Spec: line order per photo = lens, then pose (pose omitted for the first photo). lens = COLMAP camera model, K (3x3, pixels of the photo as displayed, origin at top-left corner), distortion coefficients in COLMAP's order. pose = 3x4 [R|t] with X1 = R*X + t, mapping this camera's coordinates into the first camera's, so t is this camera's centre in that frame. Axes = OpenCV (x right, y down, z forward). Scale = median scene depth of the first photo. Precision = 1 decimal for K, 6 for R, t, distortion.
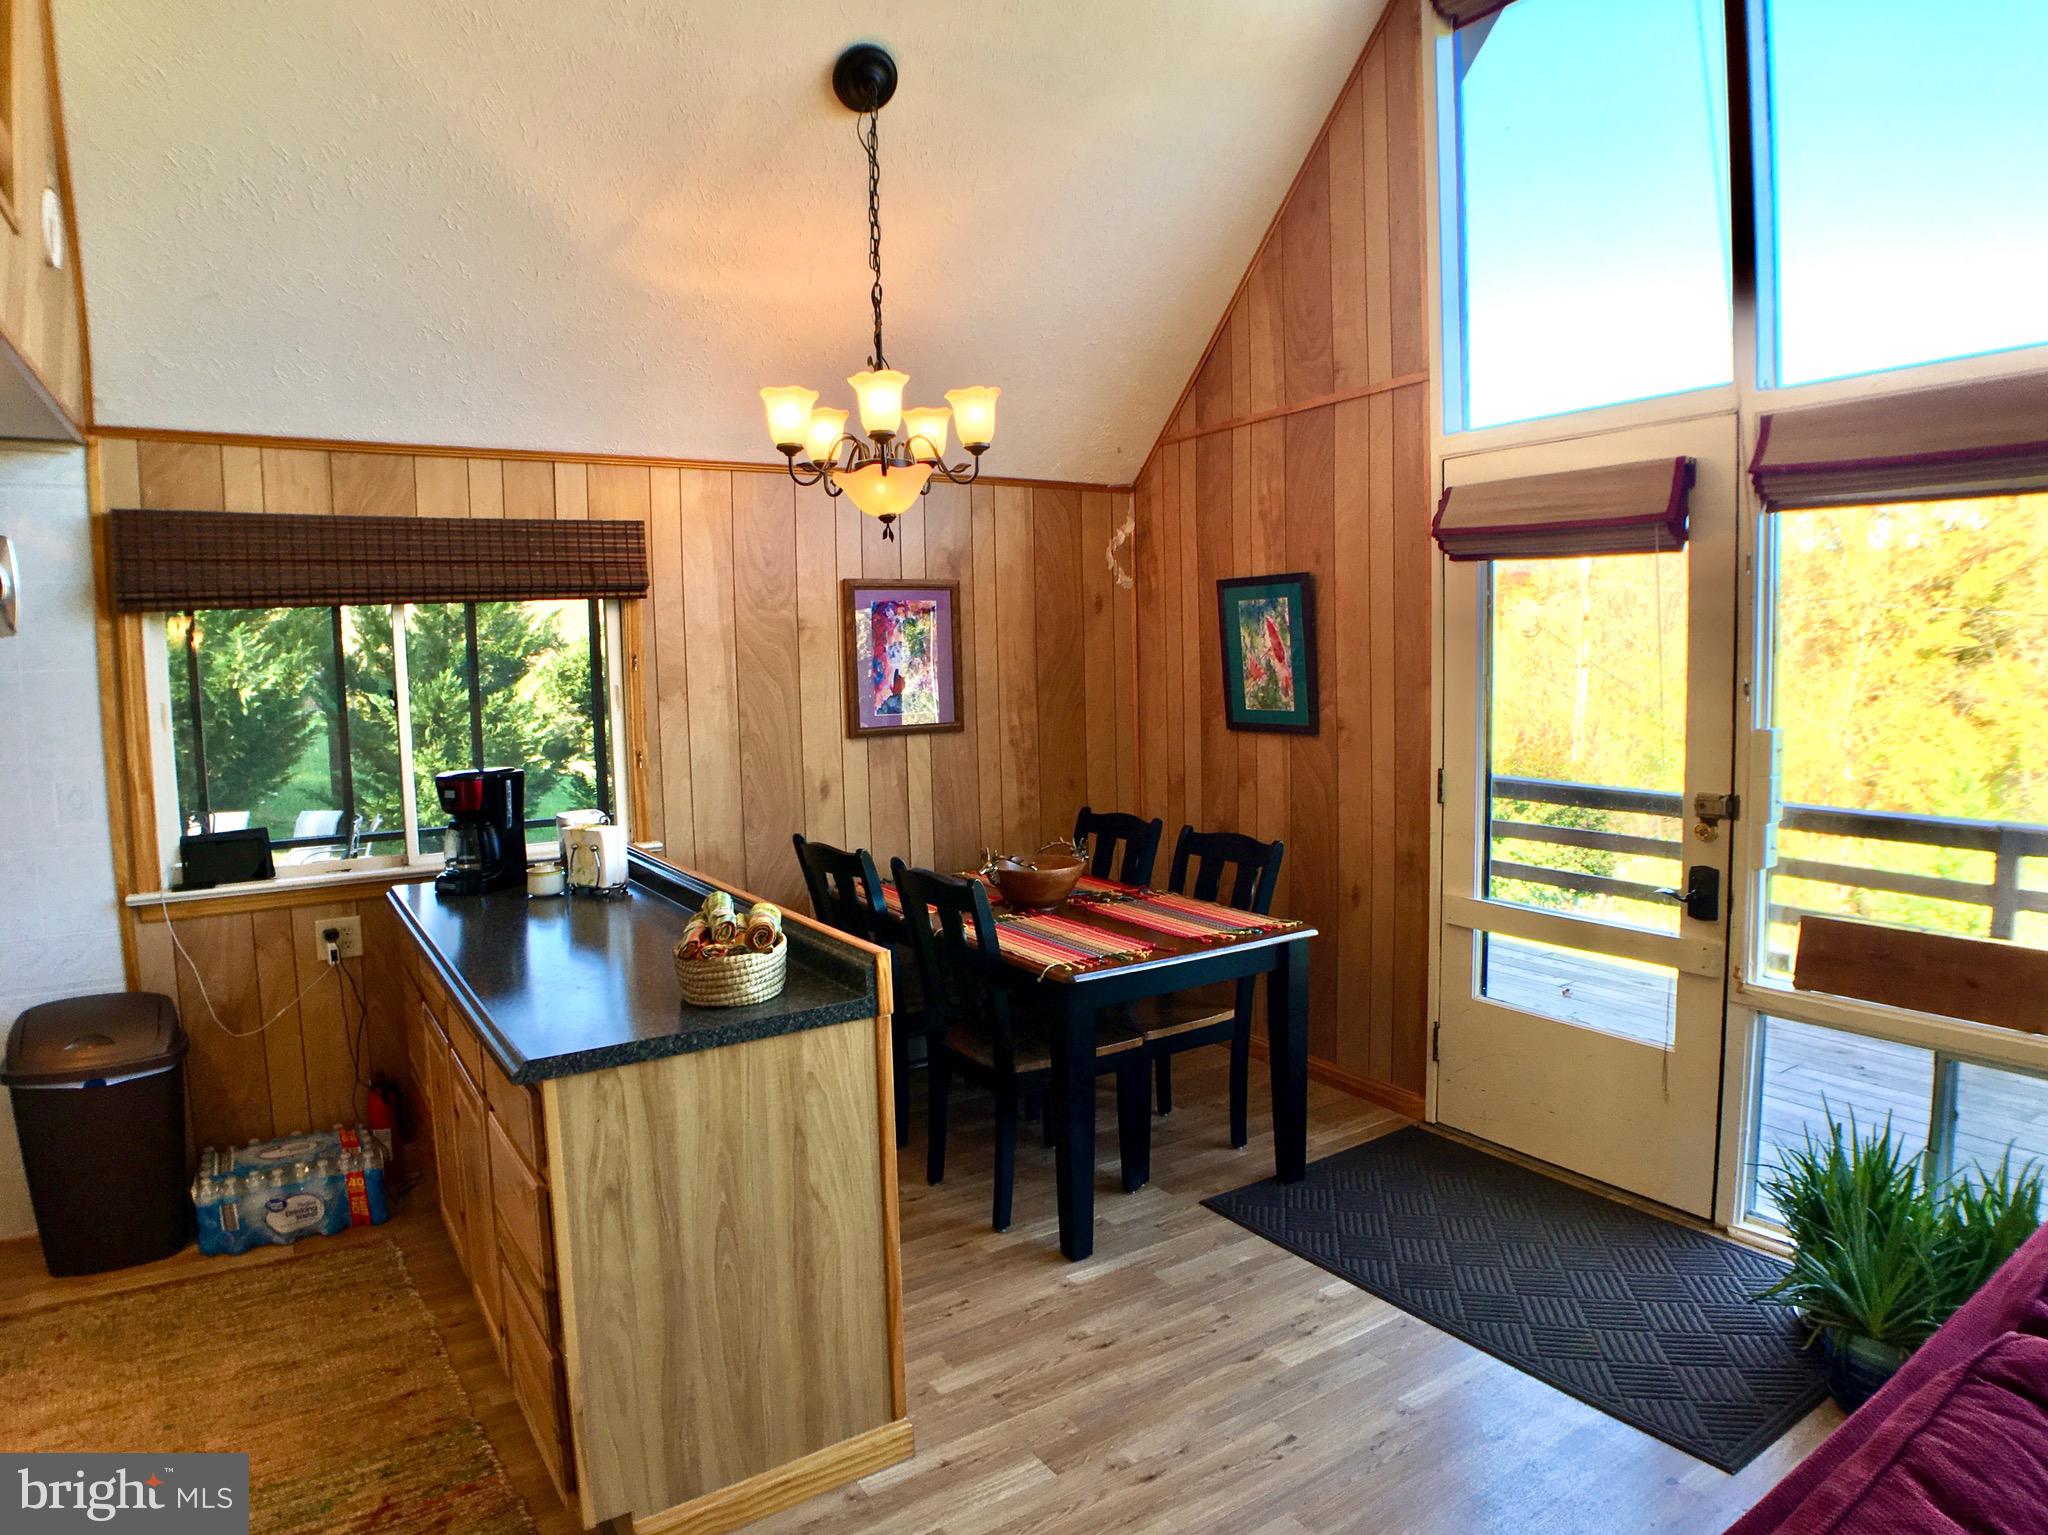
lens RADIAL K [[1194.6, 0, 1035.5], [0, 1194.6, 762.4], [0, 0, 1]] dist [-0.087713, 0.009475]
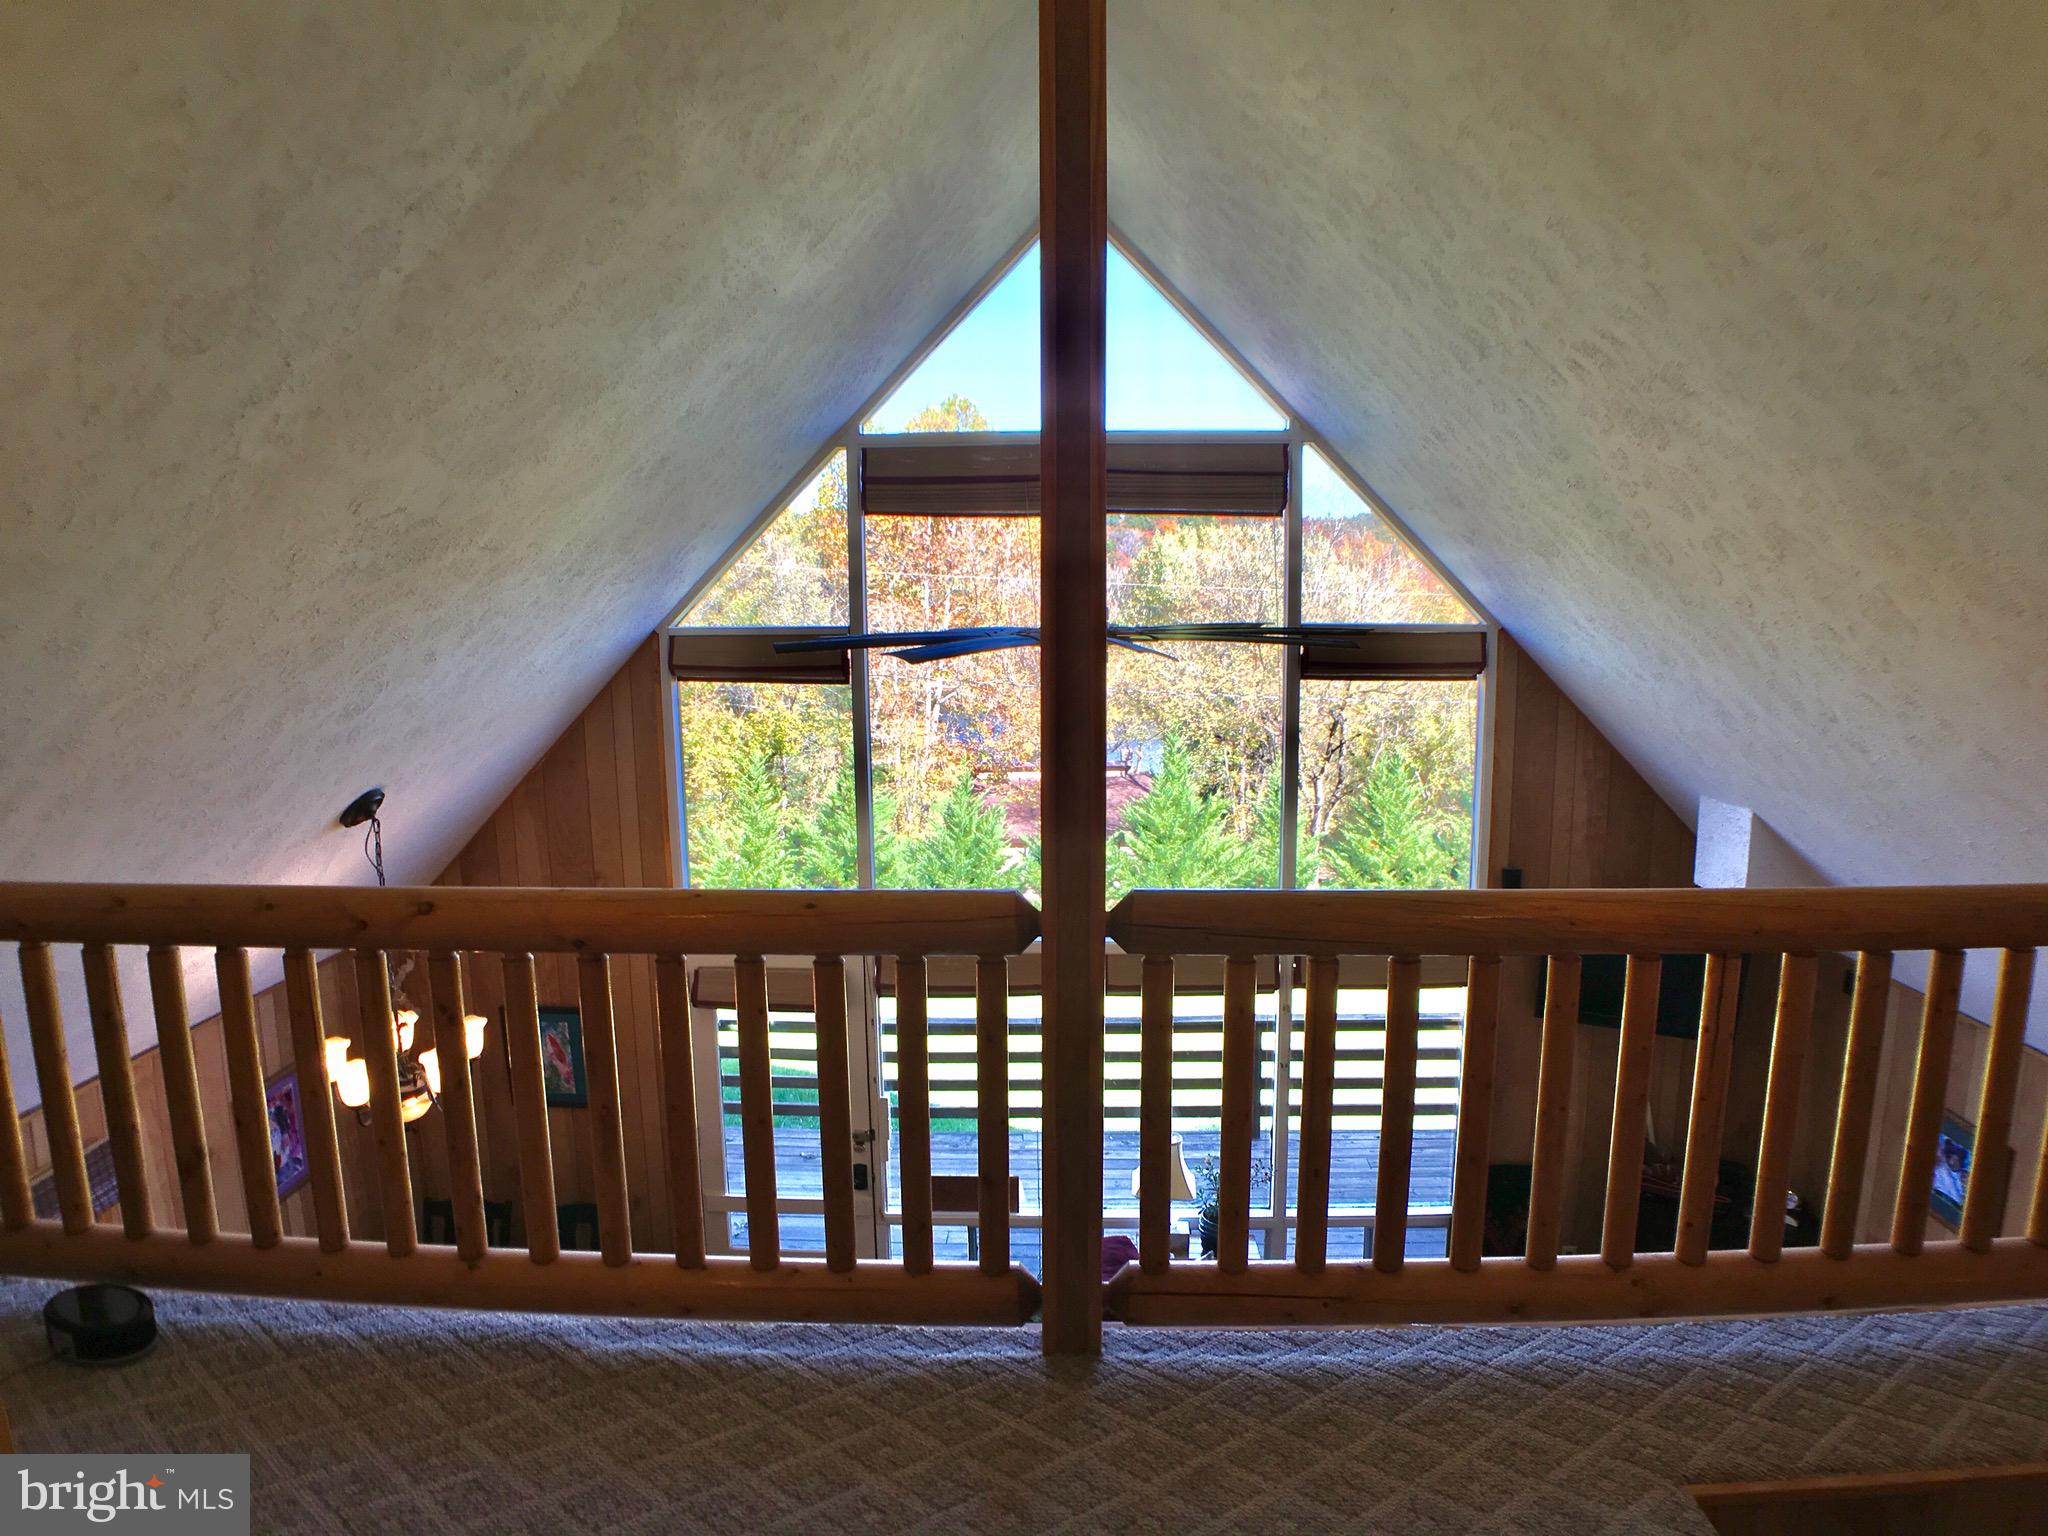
lens RADIAL K [[1194.6, 0, 1027.1], [0, 1194.6, 755.8], [0, 0, 1]] dist [-0.087713, 0.009475]
pose [[0.583623, -0.098910, 0.805978, -0.743852], [0.071821, 0.994952, 0.070093, -0.664654], [-0.808842, 0.016978, 0.587781, -0.392371]]
